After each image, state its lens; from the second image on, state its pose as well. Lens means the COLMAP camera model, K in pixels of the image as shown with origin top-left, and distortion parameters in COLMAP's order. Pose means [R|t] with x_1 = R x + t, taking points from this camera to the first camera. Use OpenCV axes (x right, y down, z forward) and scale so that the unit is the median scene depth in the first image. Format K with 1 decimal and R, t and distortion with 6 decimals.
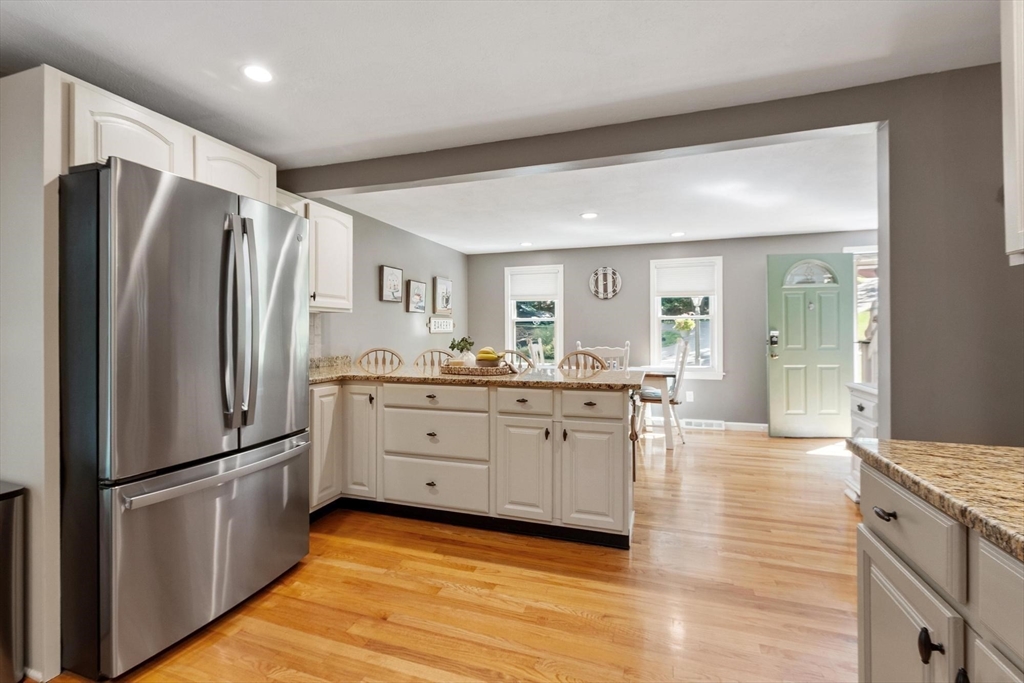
lens RADIAL K [[445.7, 0, 510.5], [0, 445.7, 331.8], [0, 0, 1]] dist [-0.003598, 0.000851]
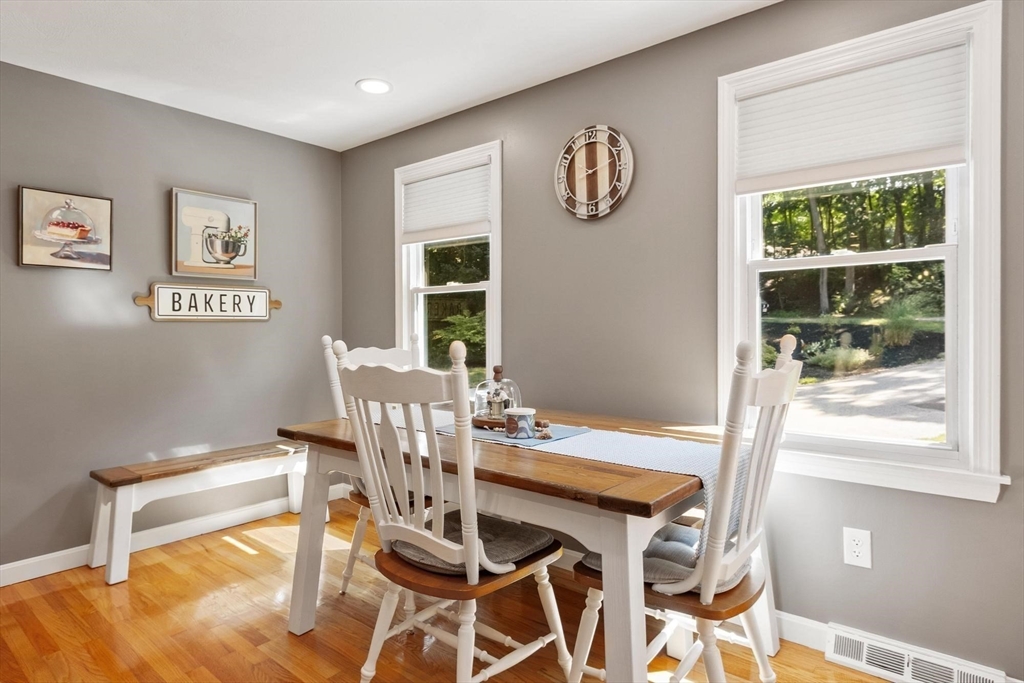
lens RADIAL K [[572.4, 0, 506.1], [0, 572.4, 335.7], [0, 0, 1]] dist [0.000528, -0.000033]
pose [[0.935014, 0.004028, -0.354588, 0.309169], [0.000408, 0.999923, 0.012436, 0.010813], [0.354611, -0.011772, 0.934940, 0.565956]]
